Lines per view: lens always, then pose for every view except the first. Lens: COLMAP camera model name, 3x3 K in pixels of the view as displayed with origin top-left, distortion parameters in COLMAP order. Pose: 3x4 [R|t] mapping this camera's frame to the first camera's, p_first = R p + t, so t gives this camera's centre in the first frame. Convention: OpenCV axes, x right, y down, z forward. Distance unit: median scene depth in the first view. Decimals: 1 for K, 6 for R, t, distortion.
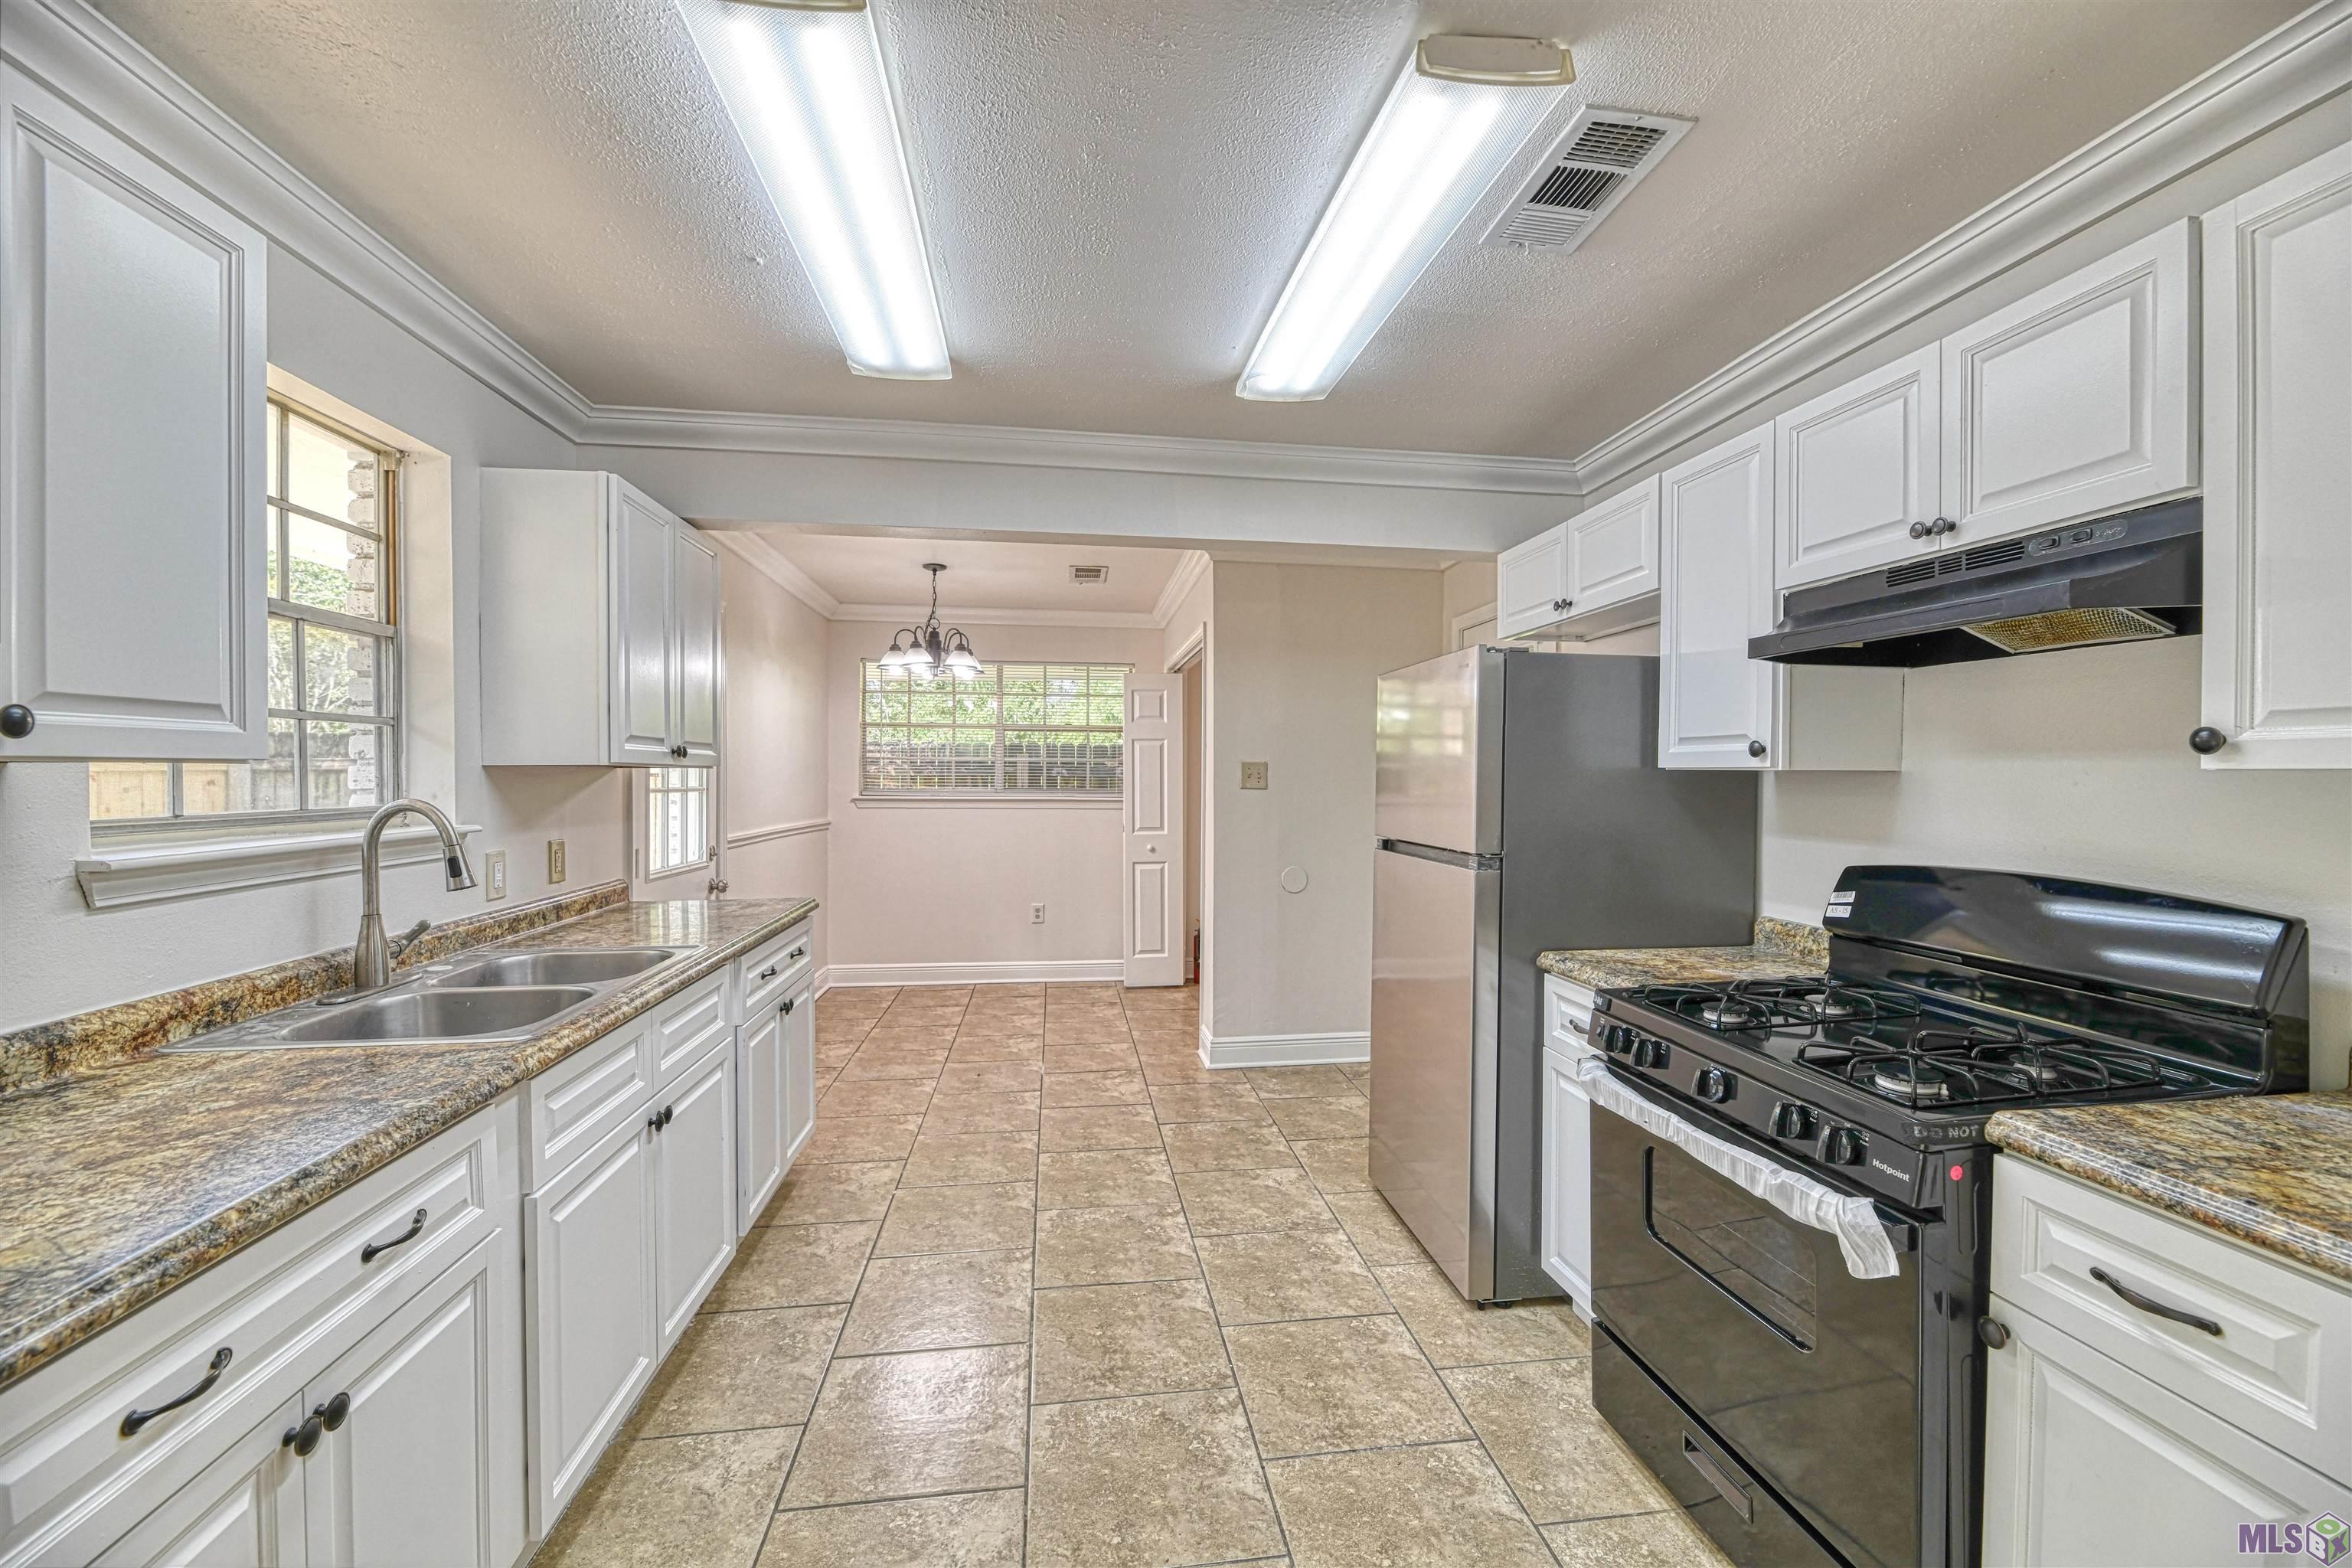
lens RADIAL K [[947.3, 0, 1184.5], [0, 947.3, 775.1], [0, 0, 1]] dist [0.000007, 0.000074]
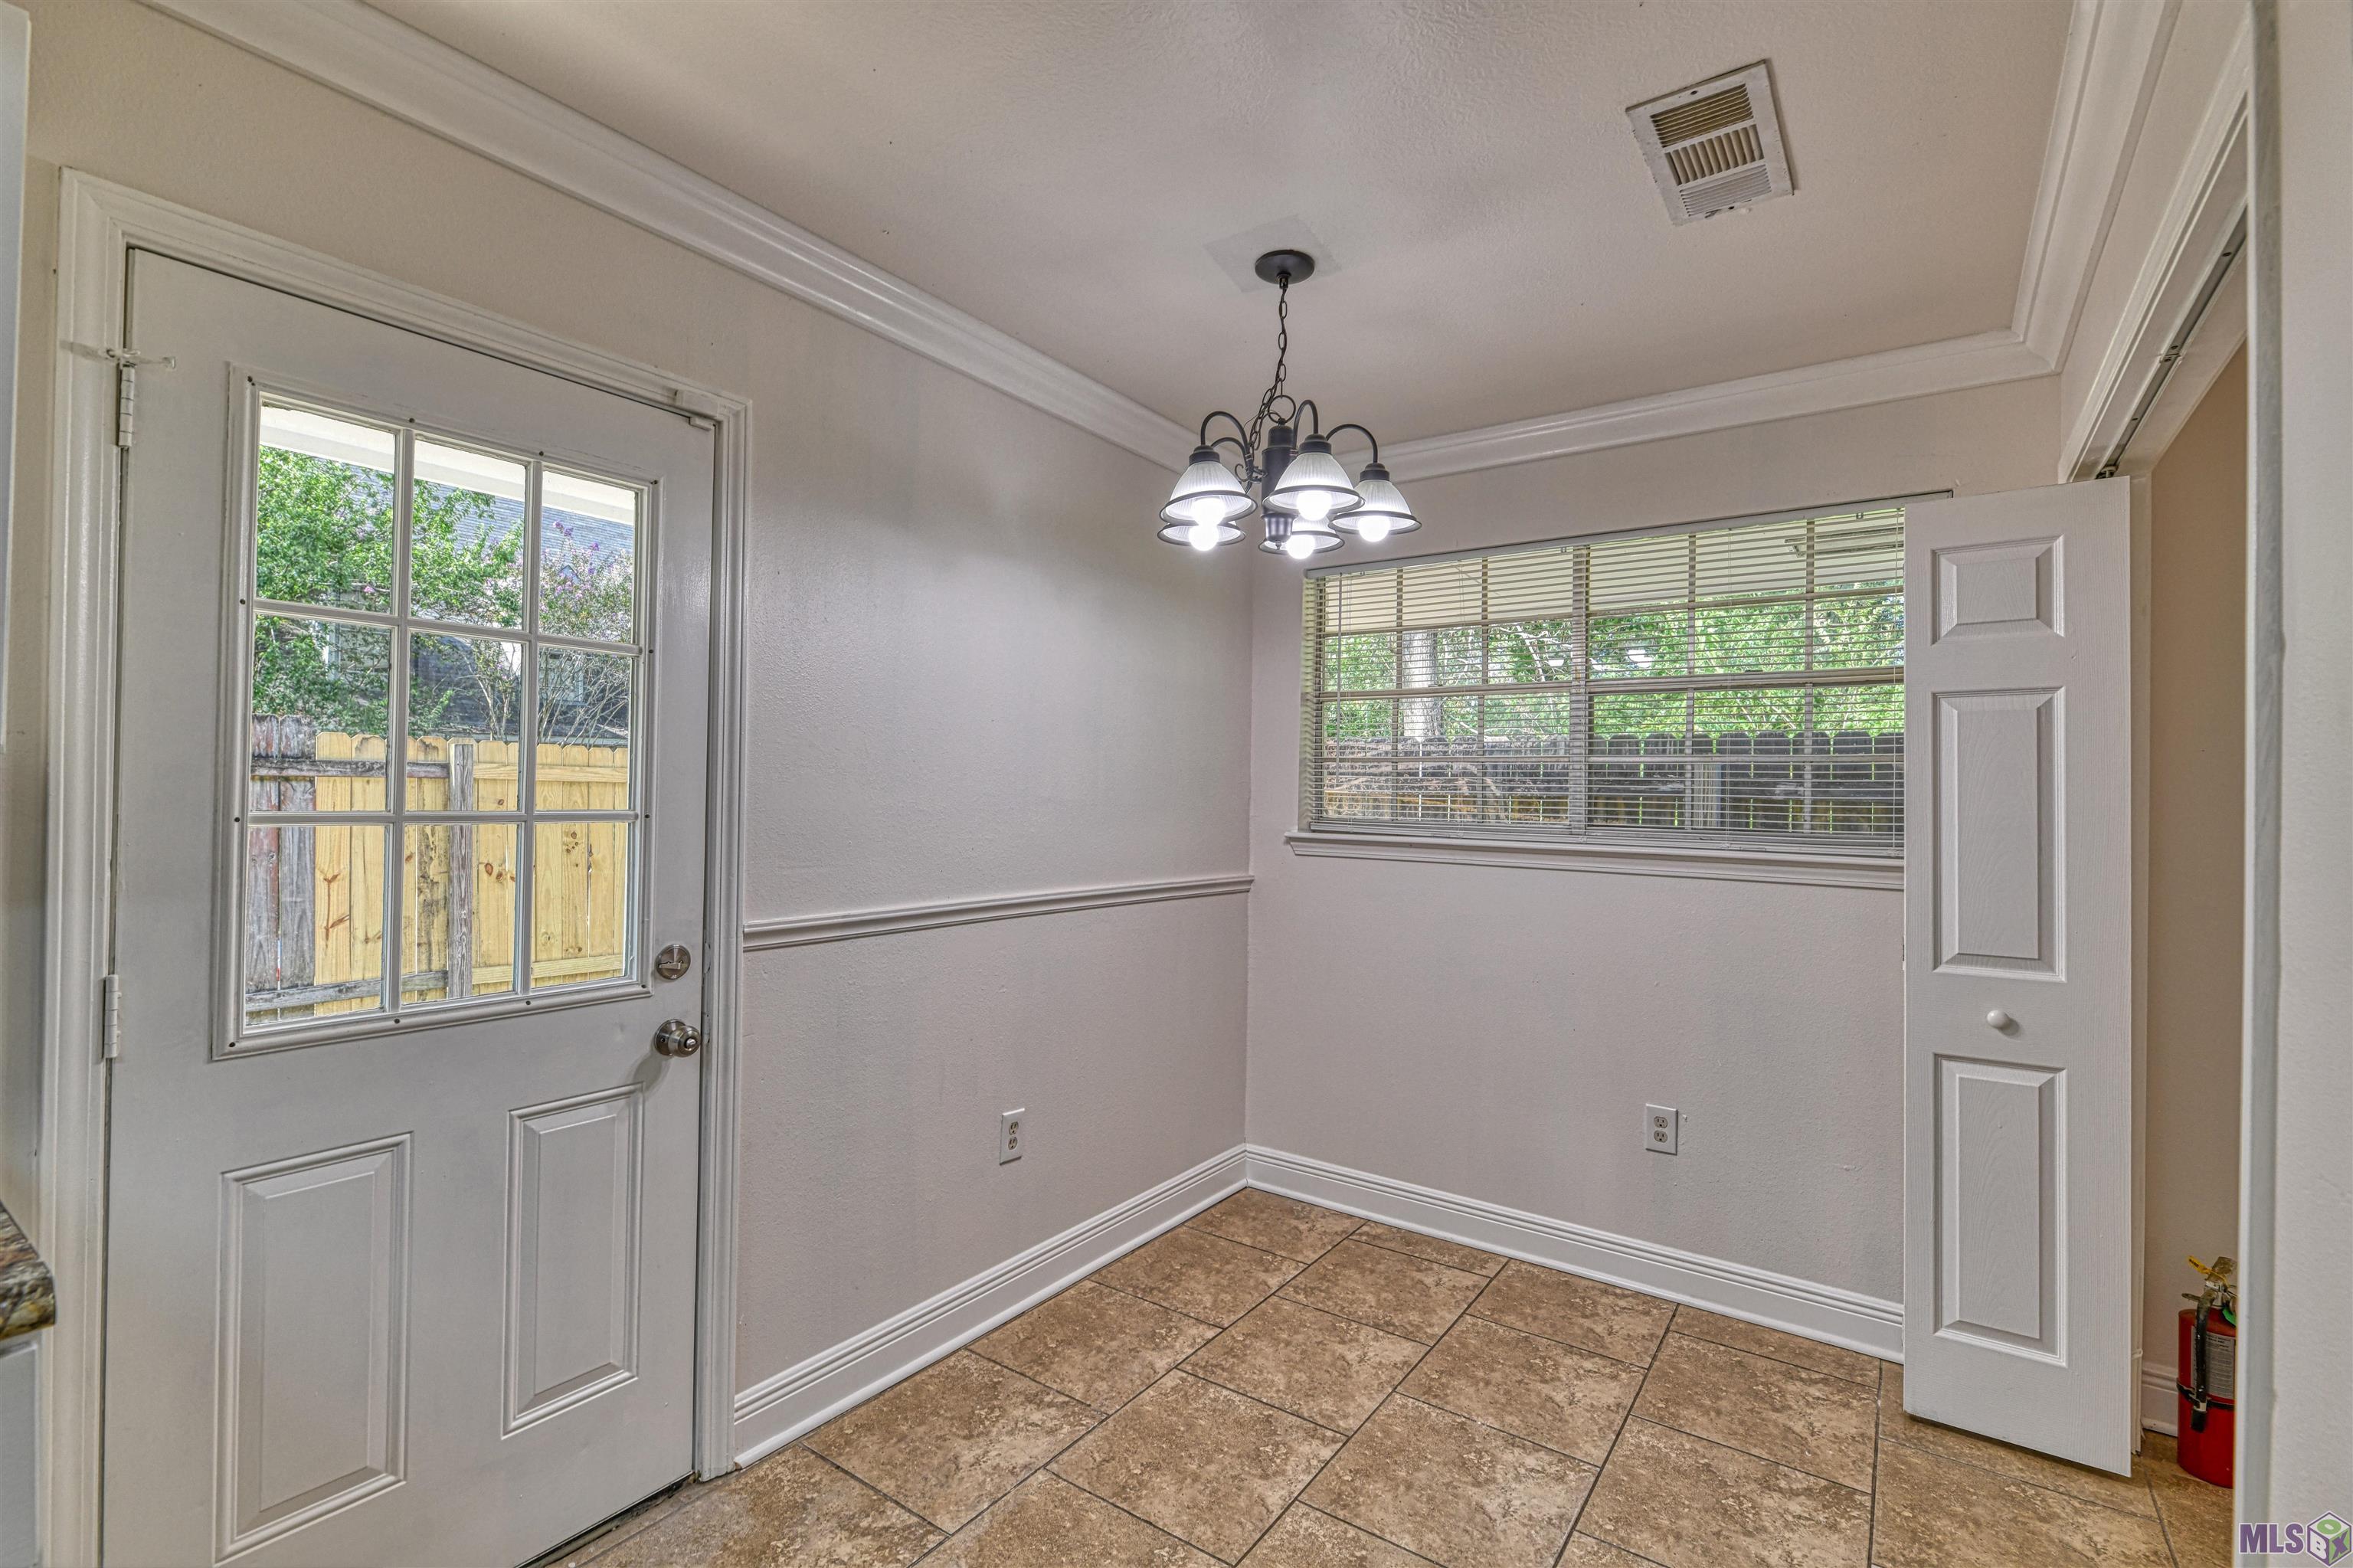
lens RADIAL K [[1051.0, 0, 1176.9], [0, 1051.0, 782.7], [0, 0, 1]] dist [-0.003585, -0.000231]
pose [[0.730741, -0.002610, -0.682650, 0.004283], [-0.006826, 0.999915, -0.011130, 0.002333], [0.682621, 0.012793, 0.730660, 0.635253]]
